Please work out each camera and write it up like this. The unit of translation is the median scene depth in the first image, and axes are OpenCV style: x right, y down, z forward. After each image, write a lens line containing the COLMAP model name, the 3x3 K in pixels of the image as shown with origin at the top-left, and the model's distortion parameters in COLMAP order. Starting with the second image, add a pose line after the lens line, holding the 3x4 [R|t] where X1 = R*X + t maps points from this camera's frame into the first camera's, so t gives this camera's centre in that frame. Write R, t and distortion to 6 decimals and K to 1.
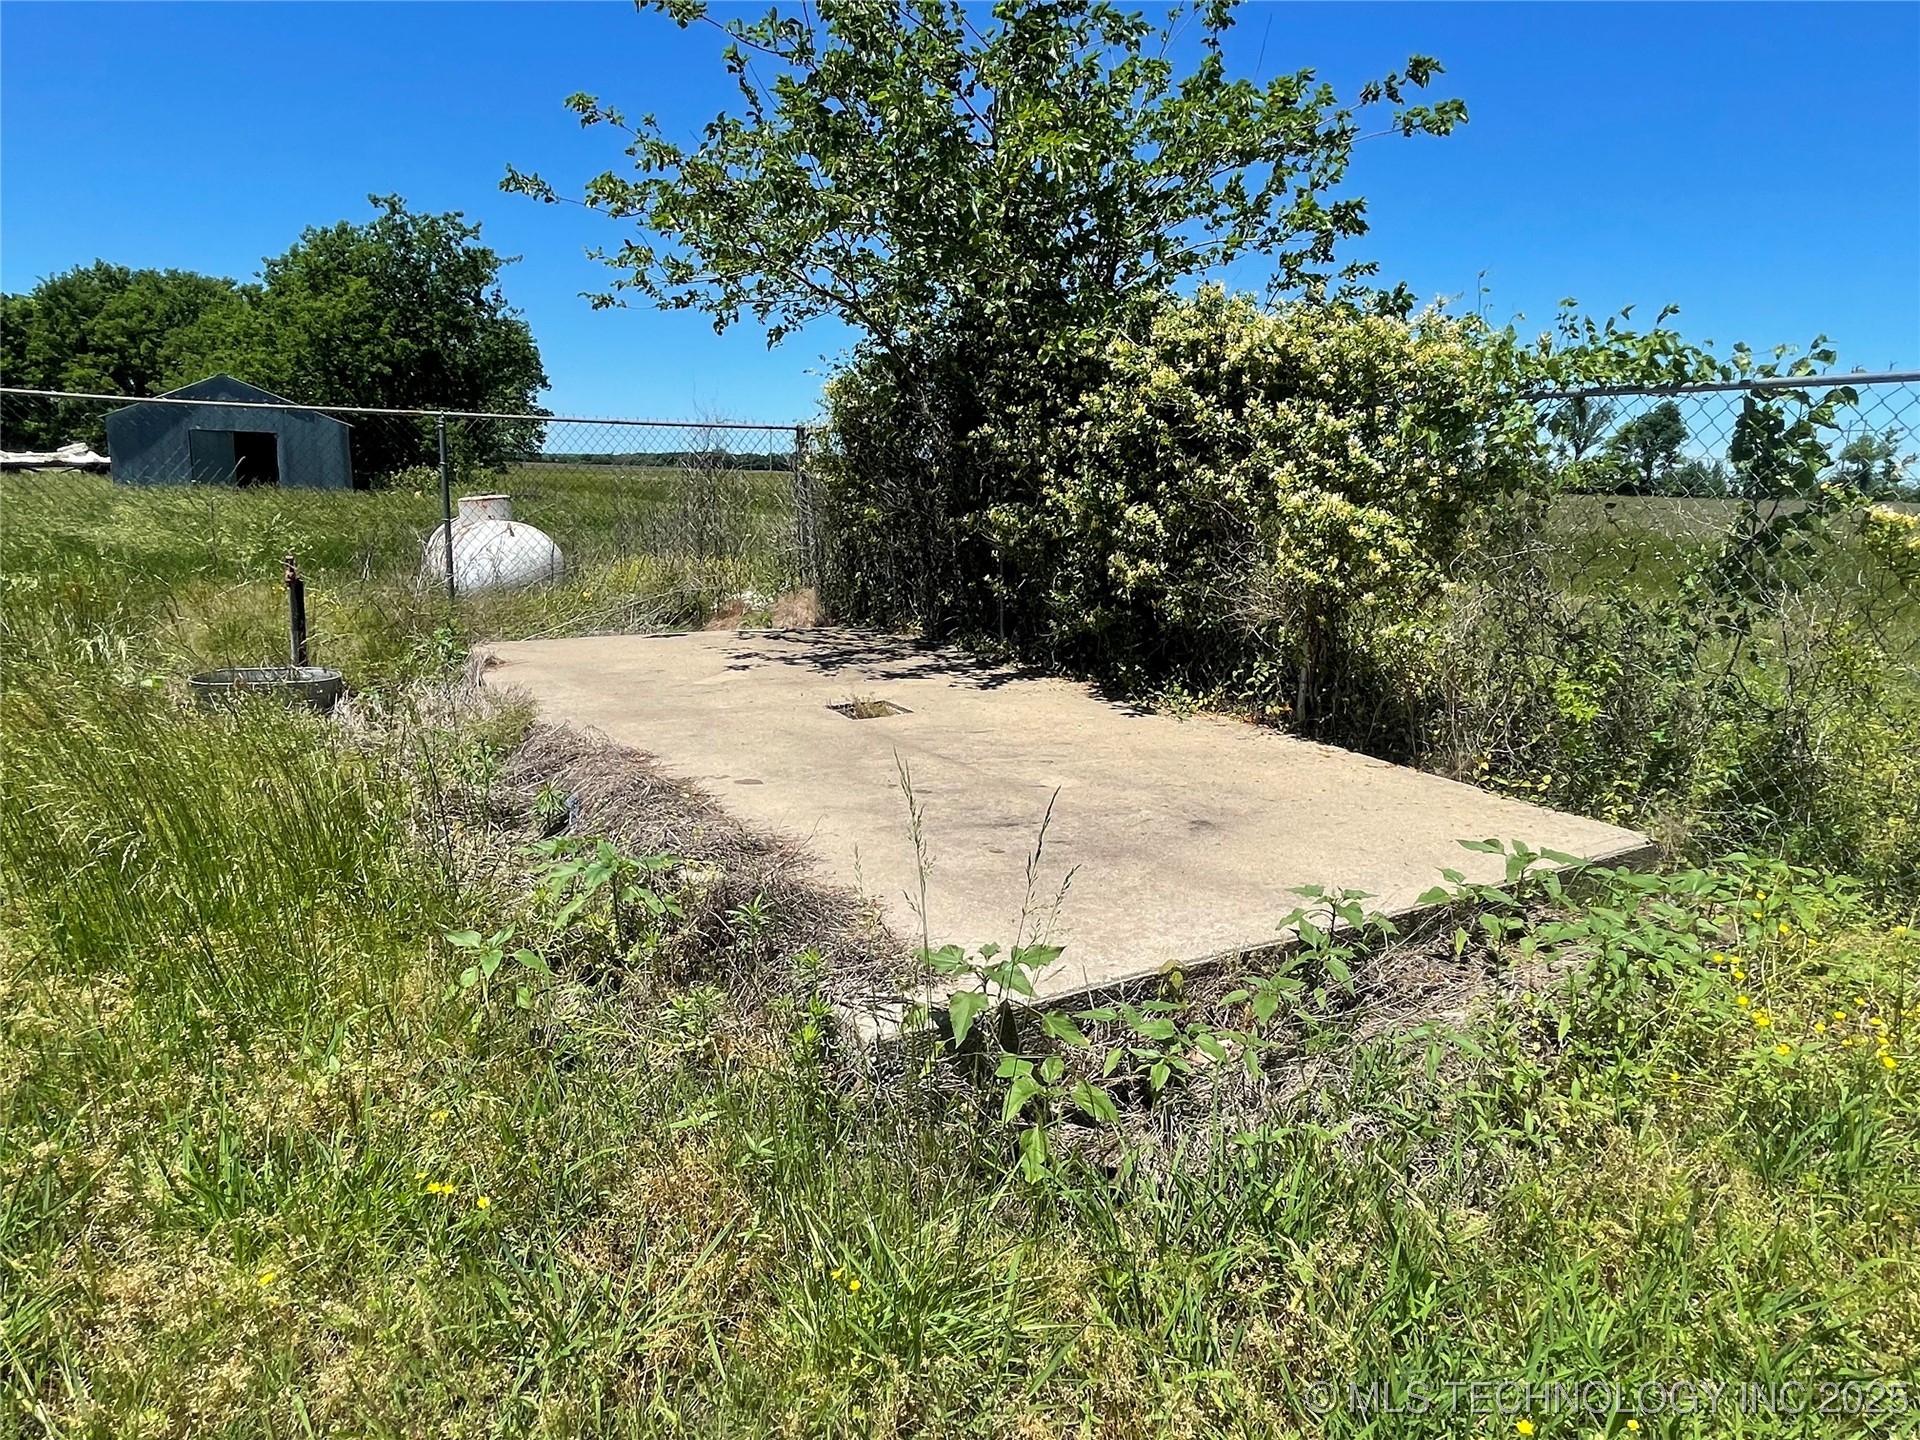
lens RADIAL K [[1106.1, 0, 960.7], [0, 1106.1, 715.3], [0, 0, 1]] dist [-0.003815, -0.000782]
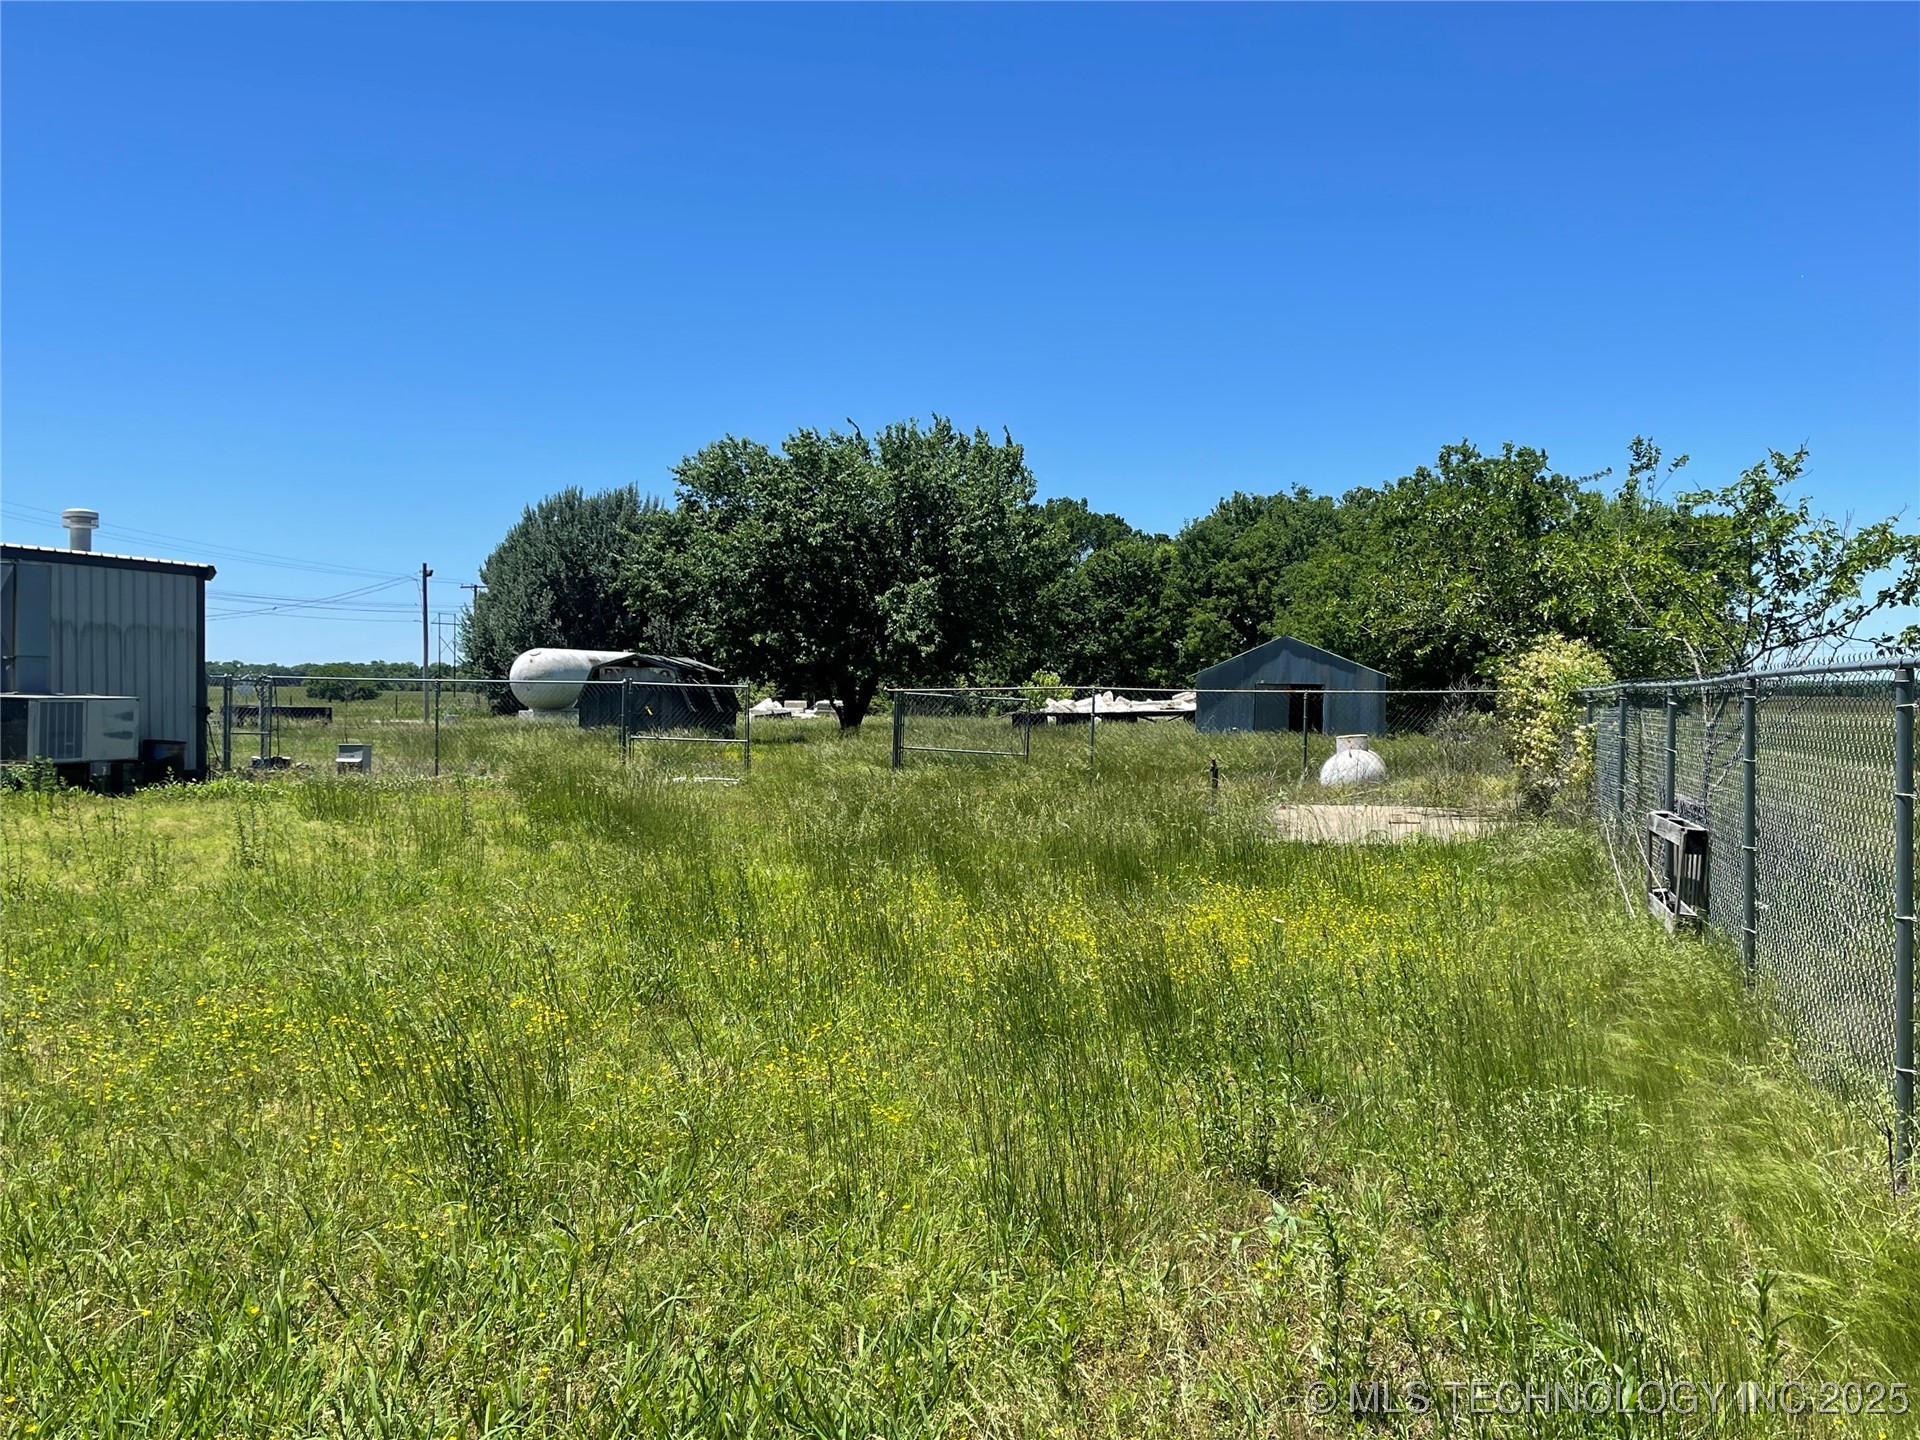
lens RADIAL K [[1813.4, 0, 968.8], [0, 1813.4, 701.6], [0, 0, 1]] dist [0.030173, 0.000000]
pose [[0.701800, -0.013413, -0.712248, 0.183071], [-0.143791, 0.976576, -0.160074, 0.043732], [0.697711, 0.214755, 0.683432, -0.206396]]
